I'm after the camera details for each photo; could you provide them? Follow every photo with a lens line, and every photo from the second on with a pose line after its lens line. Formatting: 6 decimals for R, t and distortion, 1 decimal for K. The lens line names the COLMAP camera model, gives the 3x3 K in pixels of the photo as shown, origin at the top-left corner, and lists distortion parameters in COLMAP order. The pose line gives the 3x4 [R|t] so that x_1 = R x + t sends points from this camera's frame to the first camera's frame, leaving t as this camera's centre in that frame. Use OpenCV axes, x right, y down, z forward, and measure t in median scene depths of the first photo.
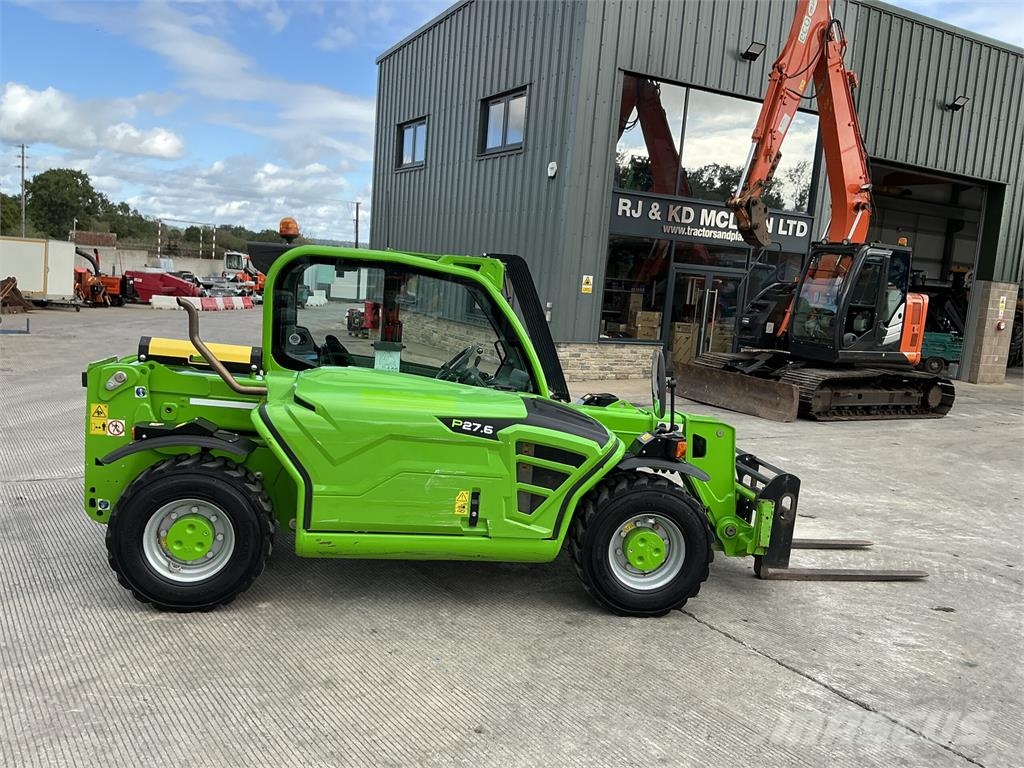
lens RADIAL K [[850.4, 0, 513.2], [0, 850.4, 382.9], [0, 0, 1]] dist [0.144219, -0.294629]
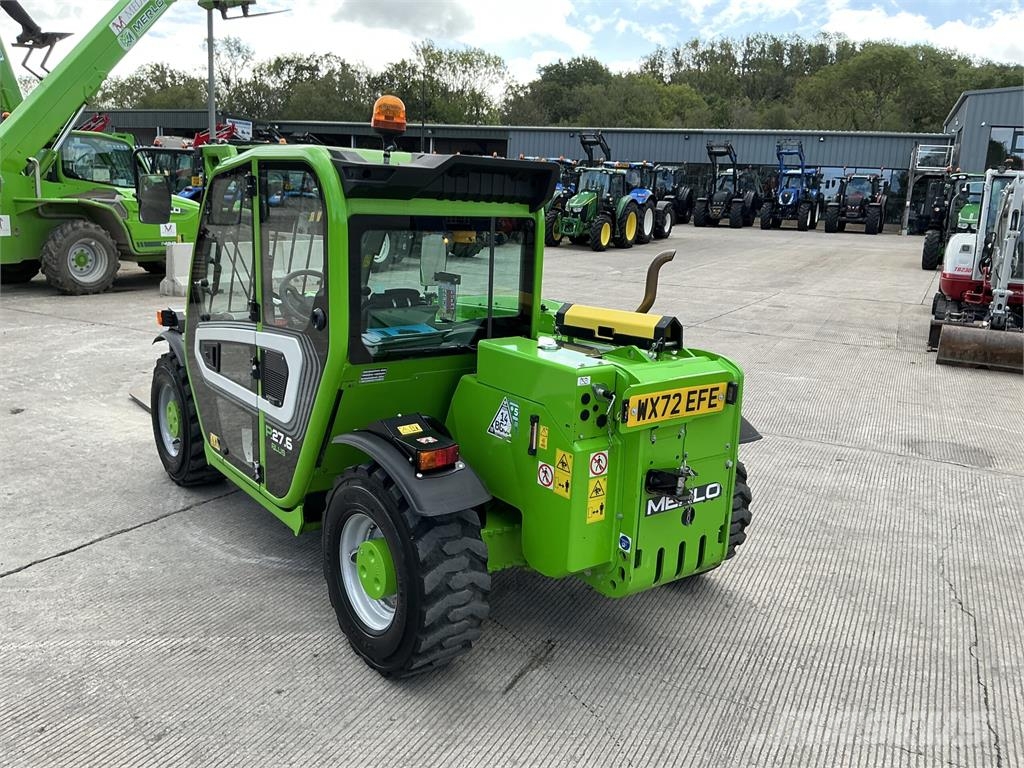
lens RADIAL K [[850.4, 0, 513.2], [0, 850.4, 382.9], [0, 0, 1]] dist [0.144219, -0.294629]
pose [[-0.477712, -0.284477, 0.831183, -0.319189], [0.024221, 0.941496, 0.336153, -0.079891], [-0.878183, 0.180716, -0.442873, 0.476577]]
